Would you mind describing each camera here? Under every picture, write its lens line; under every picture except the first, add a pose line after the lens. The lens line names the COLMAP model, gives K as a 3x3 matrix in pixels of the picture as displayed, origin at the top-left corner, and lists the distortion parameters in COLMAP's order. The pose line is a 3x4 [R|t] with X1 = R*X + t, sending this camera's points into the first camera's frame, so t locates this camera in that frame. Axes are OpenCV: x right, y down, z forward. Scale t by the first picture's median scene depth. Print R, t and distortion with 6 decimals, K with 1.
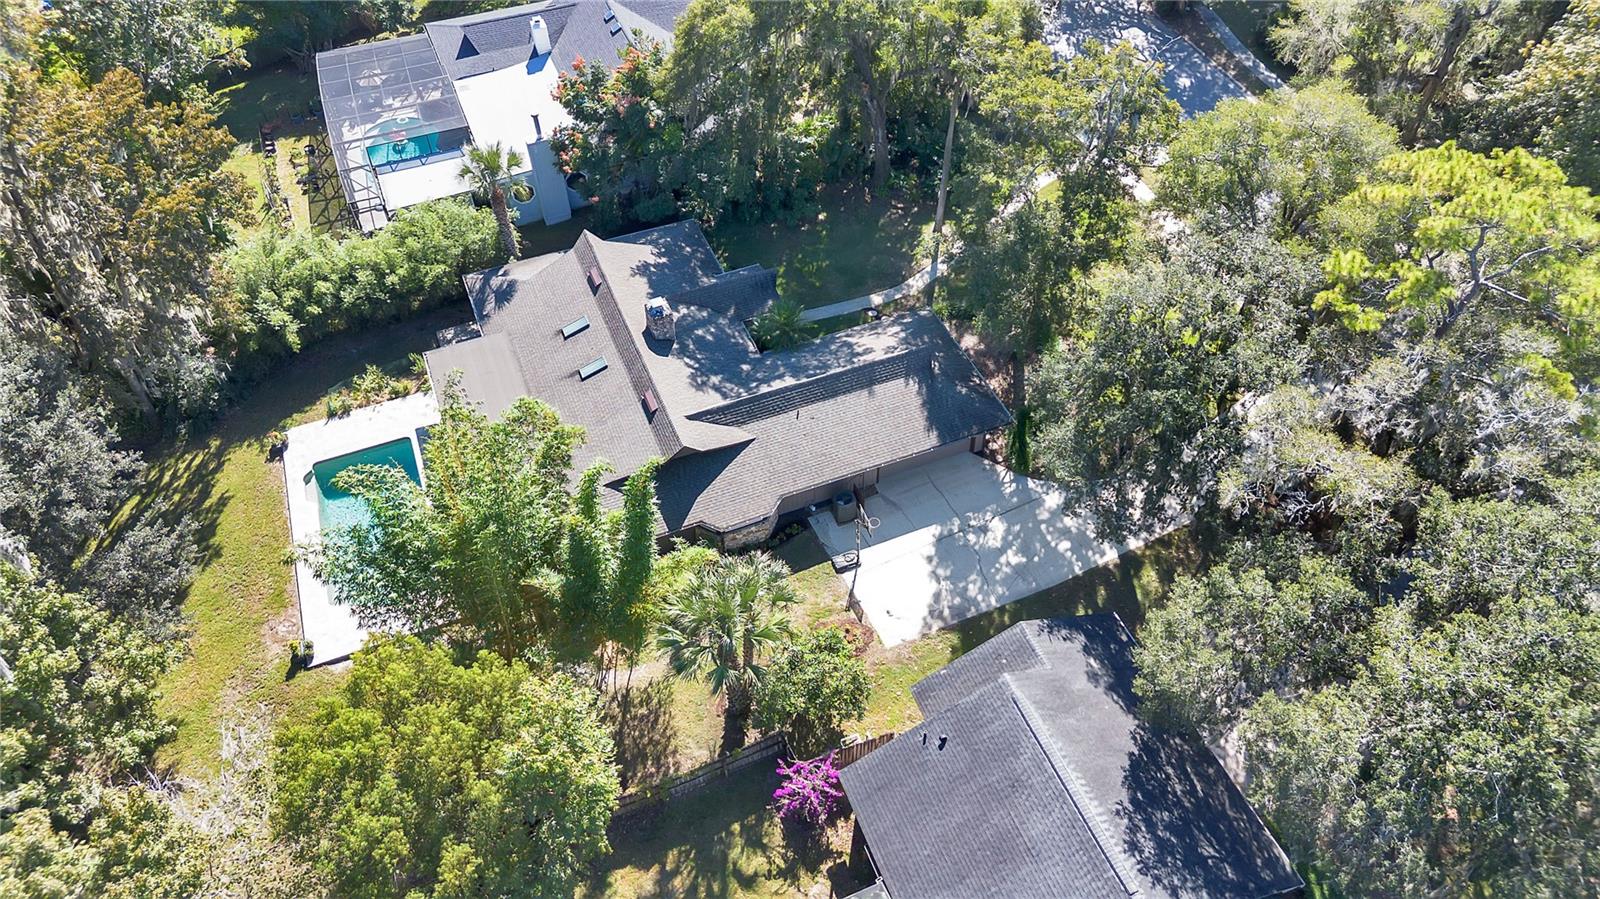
lens RADIAL K [[1166.3, 0, 808.6], [0, 1166.3, 451.4], [0, 0, 1]] dist [0.069304, 0.002220]
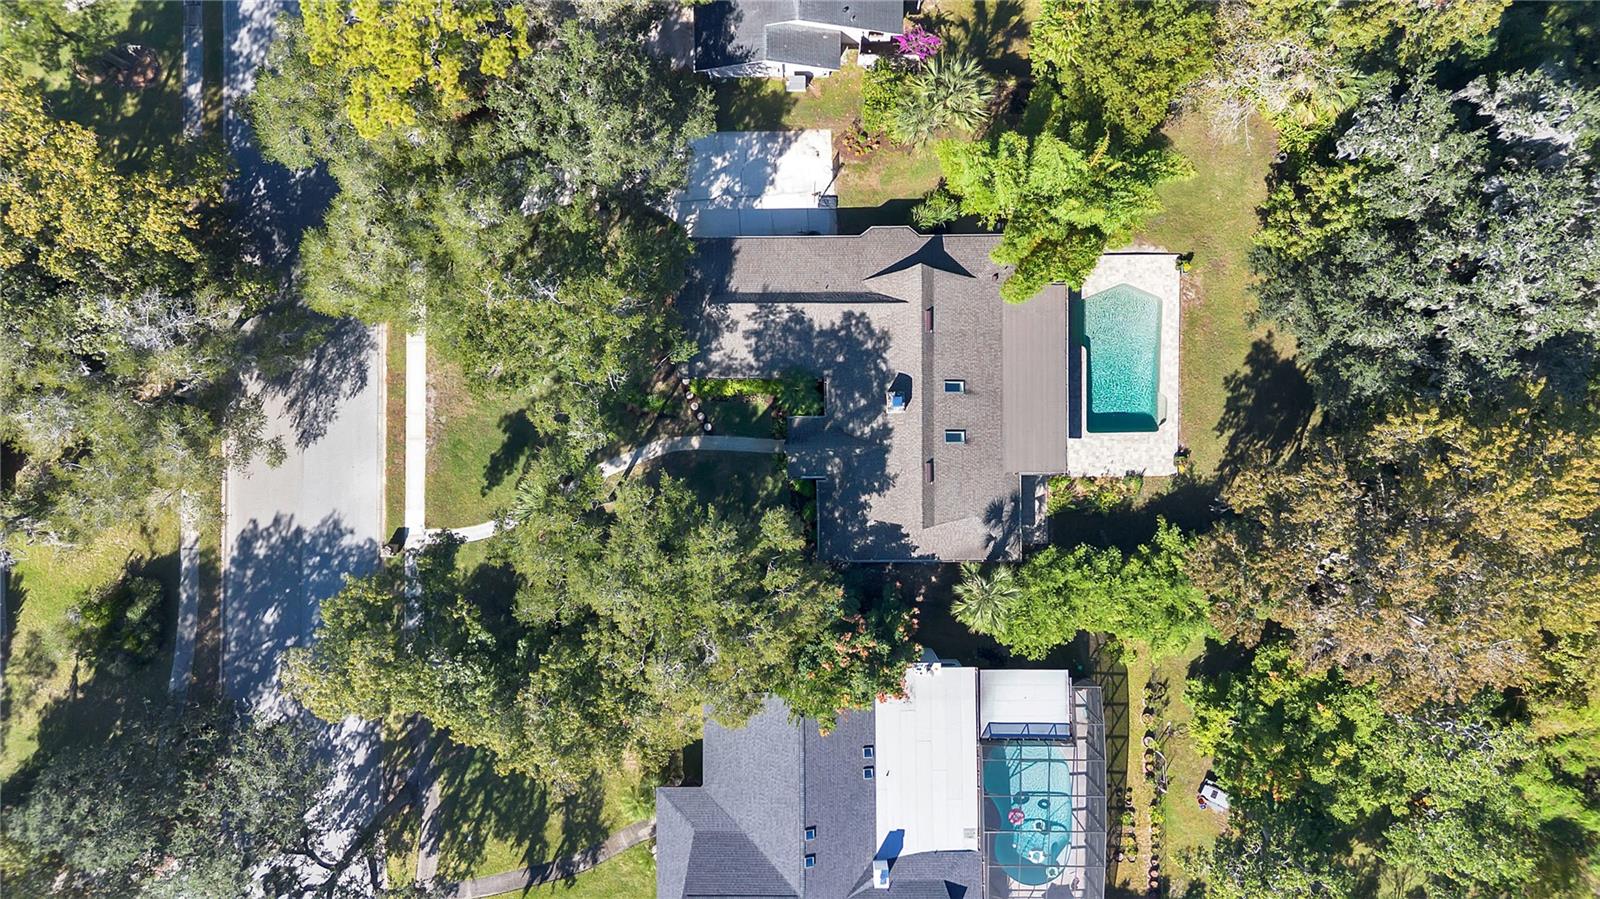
lens RADIAL K [[1166.3, 0, 808.6], [0, 1166.3, 451.4], [0, 0, 1]] dist [0.069304, 0.002220]
pose [[-0.928029, -0.371681, 0.024807, -0.091134], [0.287641, -0.672695, 0.681721, -1.029124], [-0.236696, 0.639792, 0.731191, 0.128772]]
